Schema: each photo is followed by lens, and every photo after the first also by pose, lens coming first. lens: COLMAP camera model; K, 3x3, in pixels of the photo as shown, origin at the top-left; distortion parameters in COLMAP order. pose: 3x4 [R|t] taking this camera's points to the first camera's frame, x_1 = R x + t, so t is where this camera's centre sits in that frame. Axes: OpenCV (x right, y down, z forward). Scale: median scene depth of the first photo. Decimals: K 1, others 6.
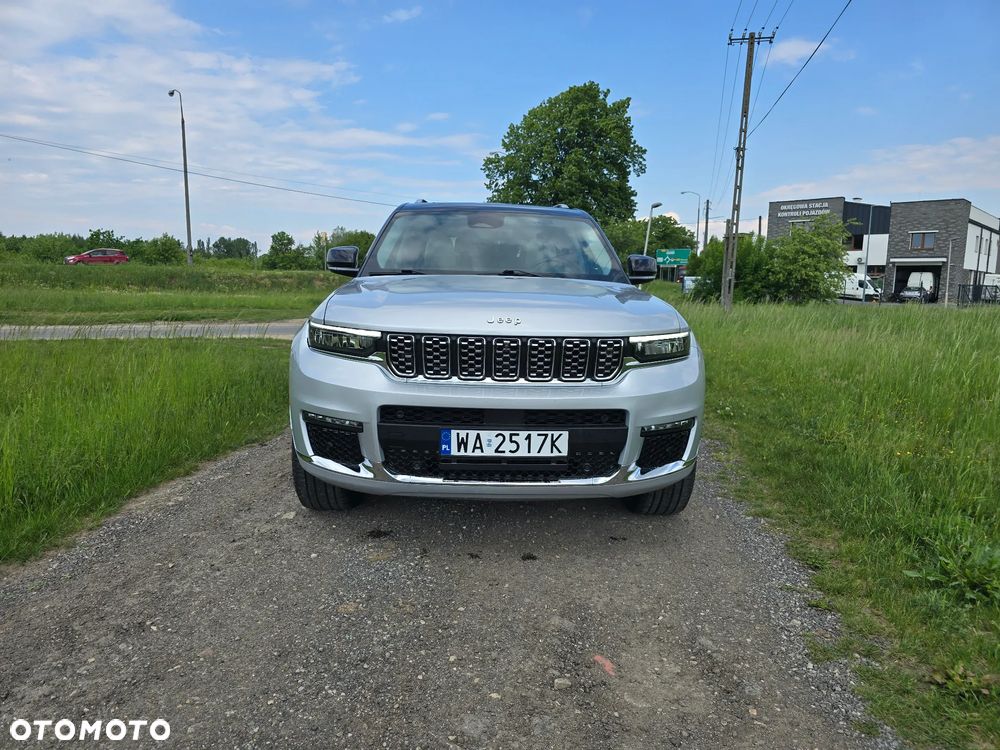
lens RADIAL K [[670.9, 0, 504.1], [0, 670.9, 374.5], [0, 0, 1]] dist [0.065167, -0.058204]
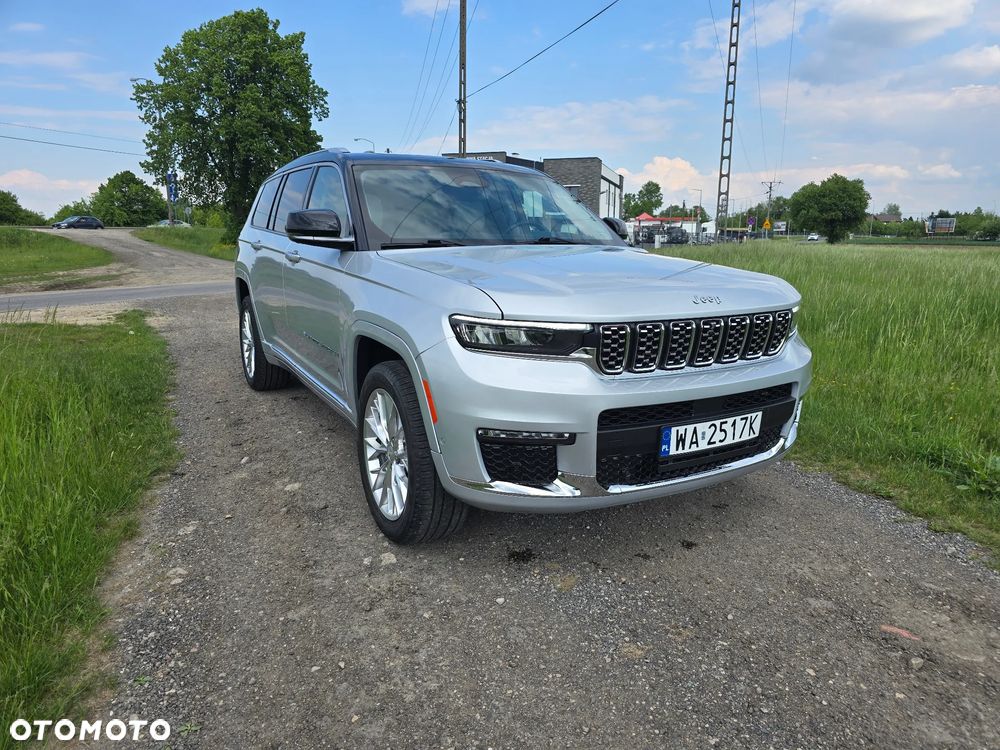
lens RADIAL K [[670.9, 0, 507.4], [0, 670.9, 378.0], [0, 0, 1]] dist [0.065167, -0.058204]
pose [[0.886784, -0.113907, 0.447928, -0.649266], [0.078957, 0.992244, 0.096010, -0.083948], [-0.455390, -0.049773, 0.888900, 0.298122]]
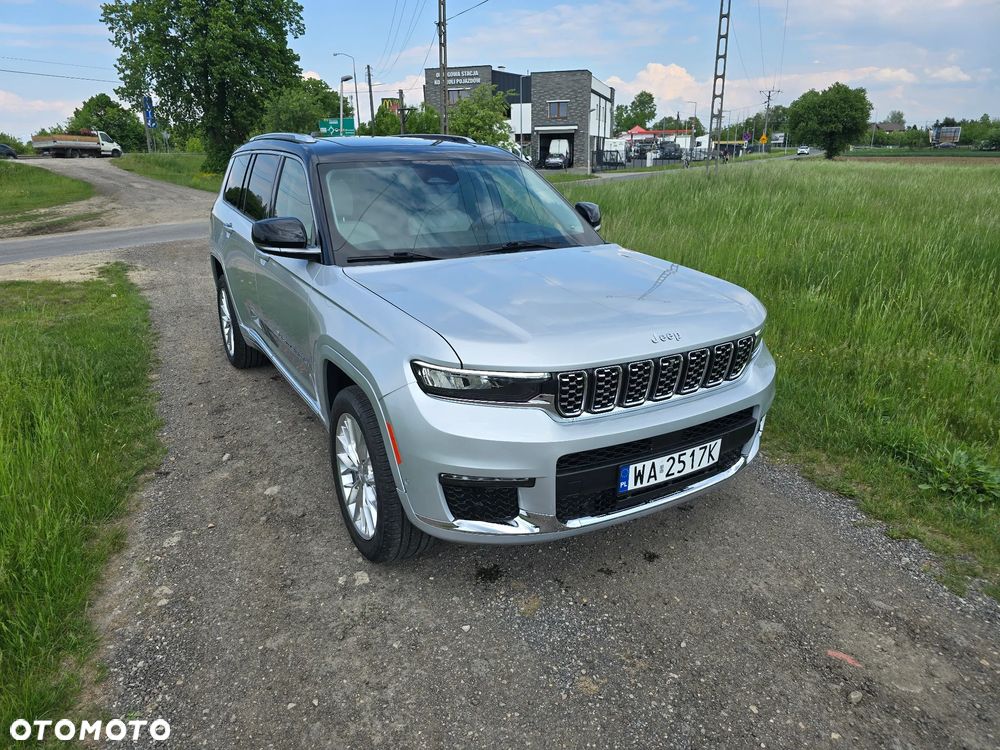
lens RADIAL K [[670.9, 0, 486.5], [0, 670.9, 370.2], [0, 0, 1]] dist [0.065167, -0.058204]
pose [[0.891721, -0.172394, 0.418466, -0.599767], [0.095634, 0.975508, 0.198088, -0.238655], [-0.442366, -0.136620, 0.886368, 0.281419]]
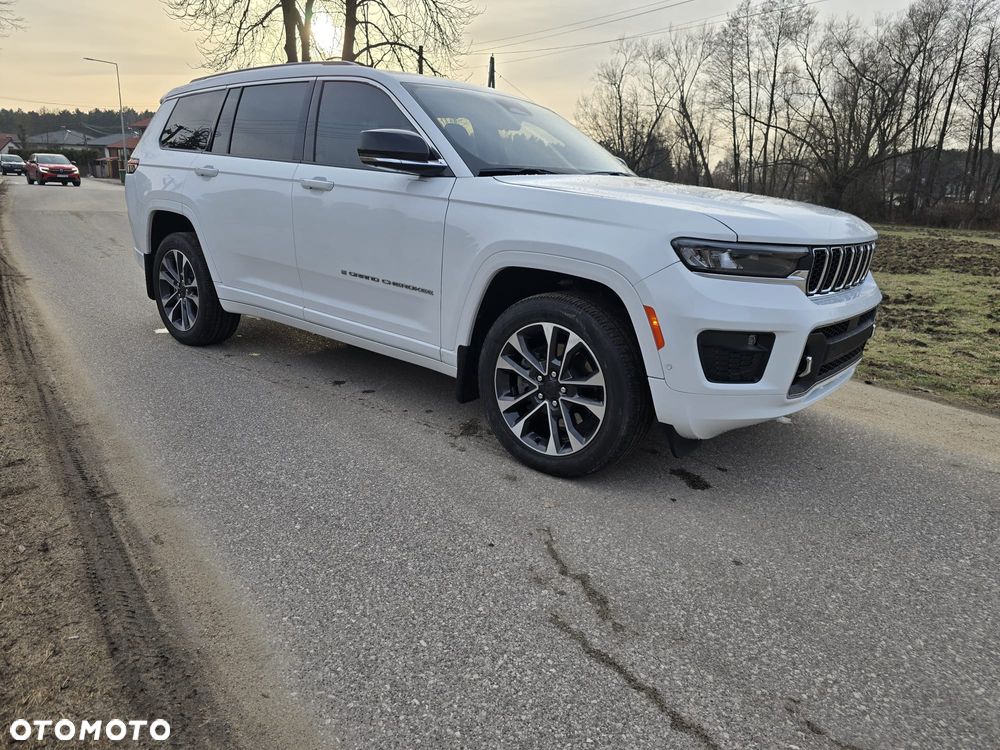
lens RADIAL K [[670.9, 0, 511.6], [0, 670.9, 368.3], [0, 0, 1]] dist [0.065167, -0.058204]
pose [[0.665837, -0.183357, 0.723216, -1.120910], [0.078868, 0.981198, 0.176153, -0.094608], [-0.741917, -0.060250, 0.667779, 0.668697]]
